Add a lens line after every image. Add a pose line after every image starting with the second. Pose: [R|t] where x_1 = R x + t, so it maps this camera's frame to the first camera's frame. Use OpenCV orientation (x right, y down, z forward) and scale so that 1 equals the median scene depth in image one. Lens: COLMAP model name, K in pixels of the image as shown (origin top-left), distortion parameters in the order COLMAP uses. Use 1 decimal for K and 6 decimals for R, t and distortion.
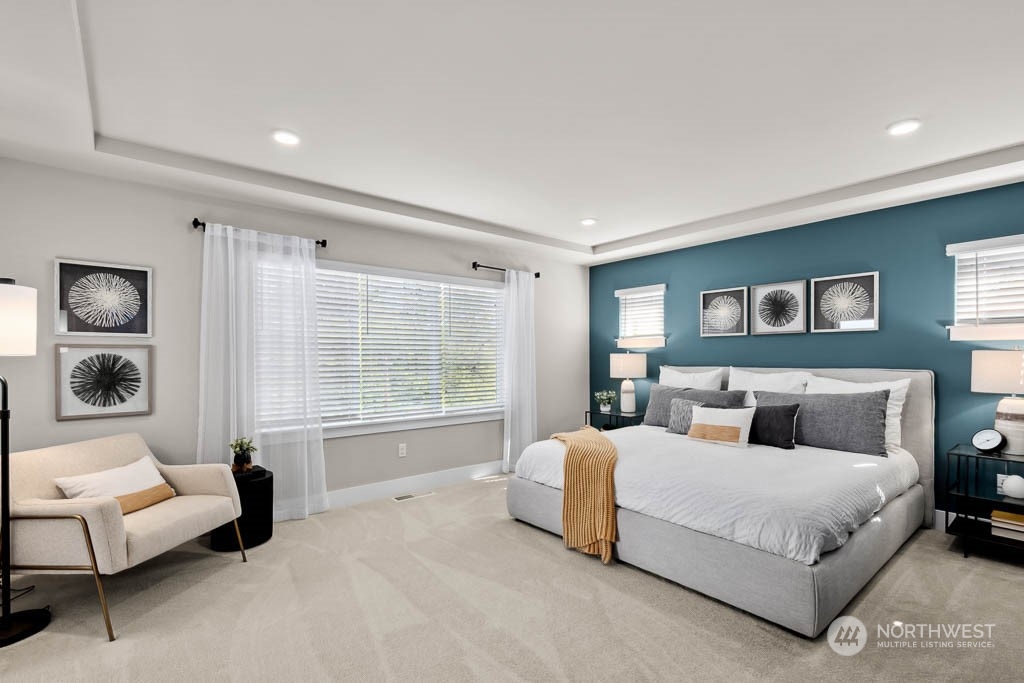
lens RADIAL K [[460.0, 0, 499.5], [0, 460.0, 363.6], [0, 0, 1]] dist [0.009160, -0.001834]
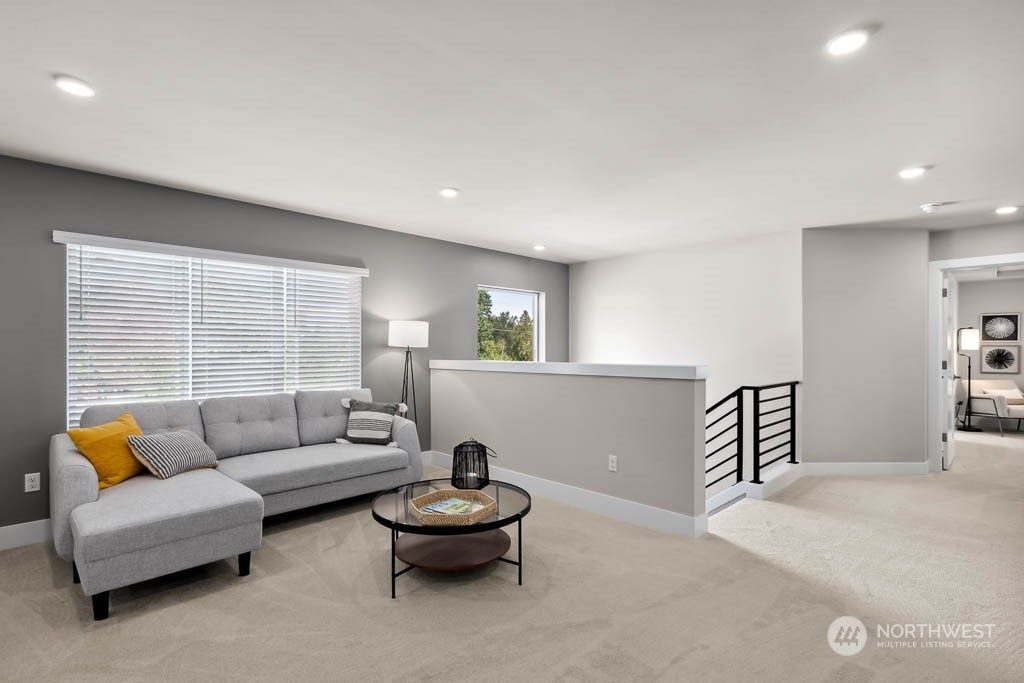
lens RADIAL K [[479.5, 0, 515.5], [0, 479.5, 349.6], [0, 0, 1]] dist [-0.002795, -0.000981]
pose [[0.092715, 0.008923, -0.995653, 1.541864], [-0.012293, 0.999894, 0.007816, -0.005451], [0.995617, 0.011515, 0.092815, -1.924164]]
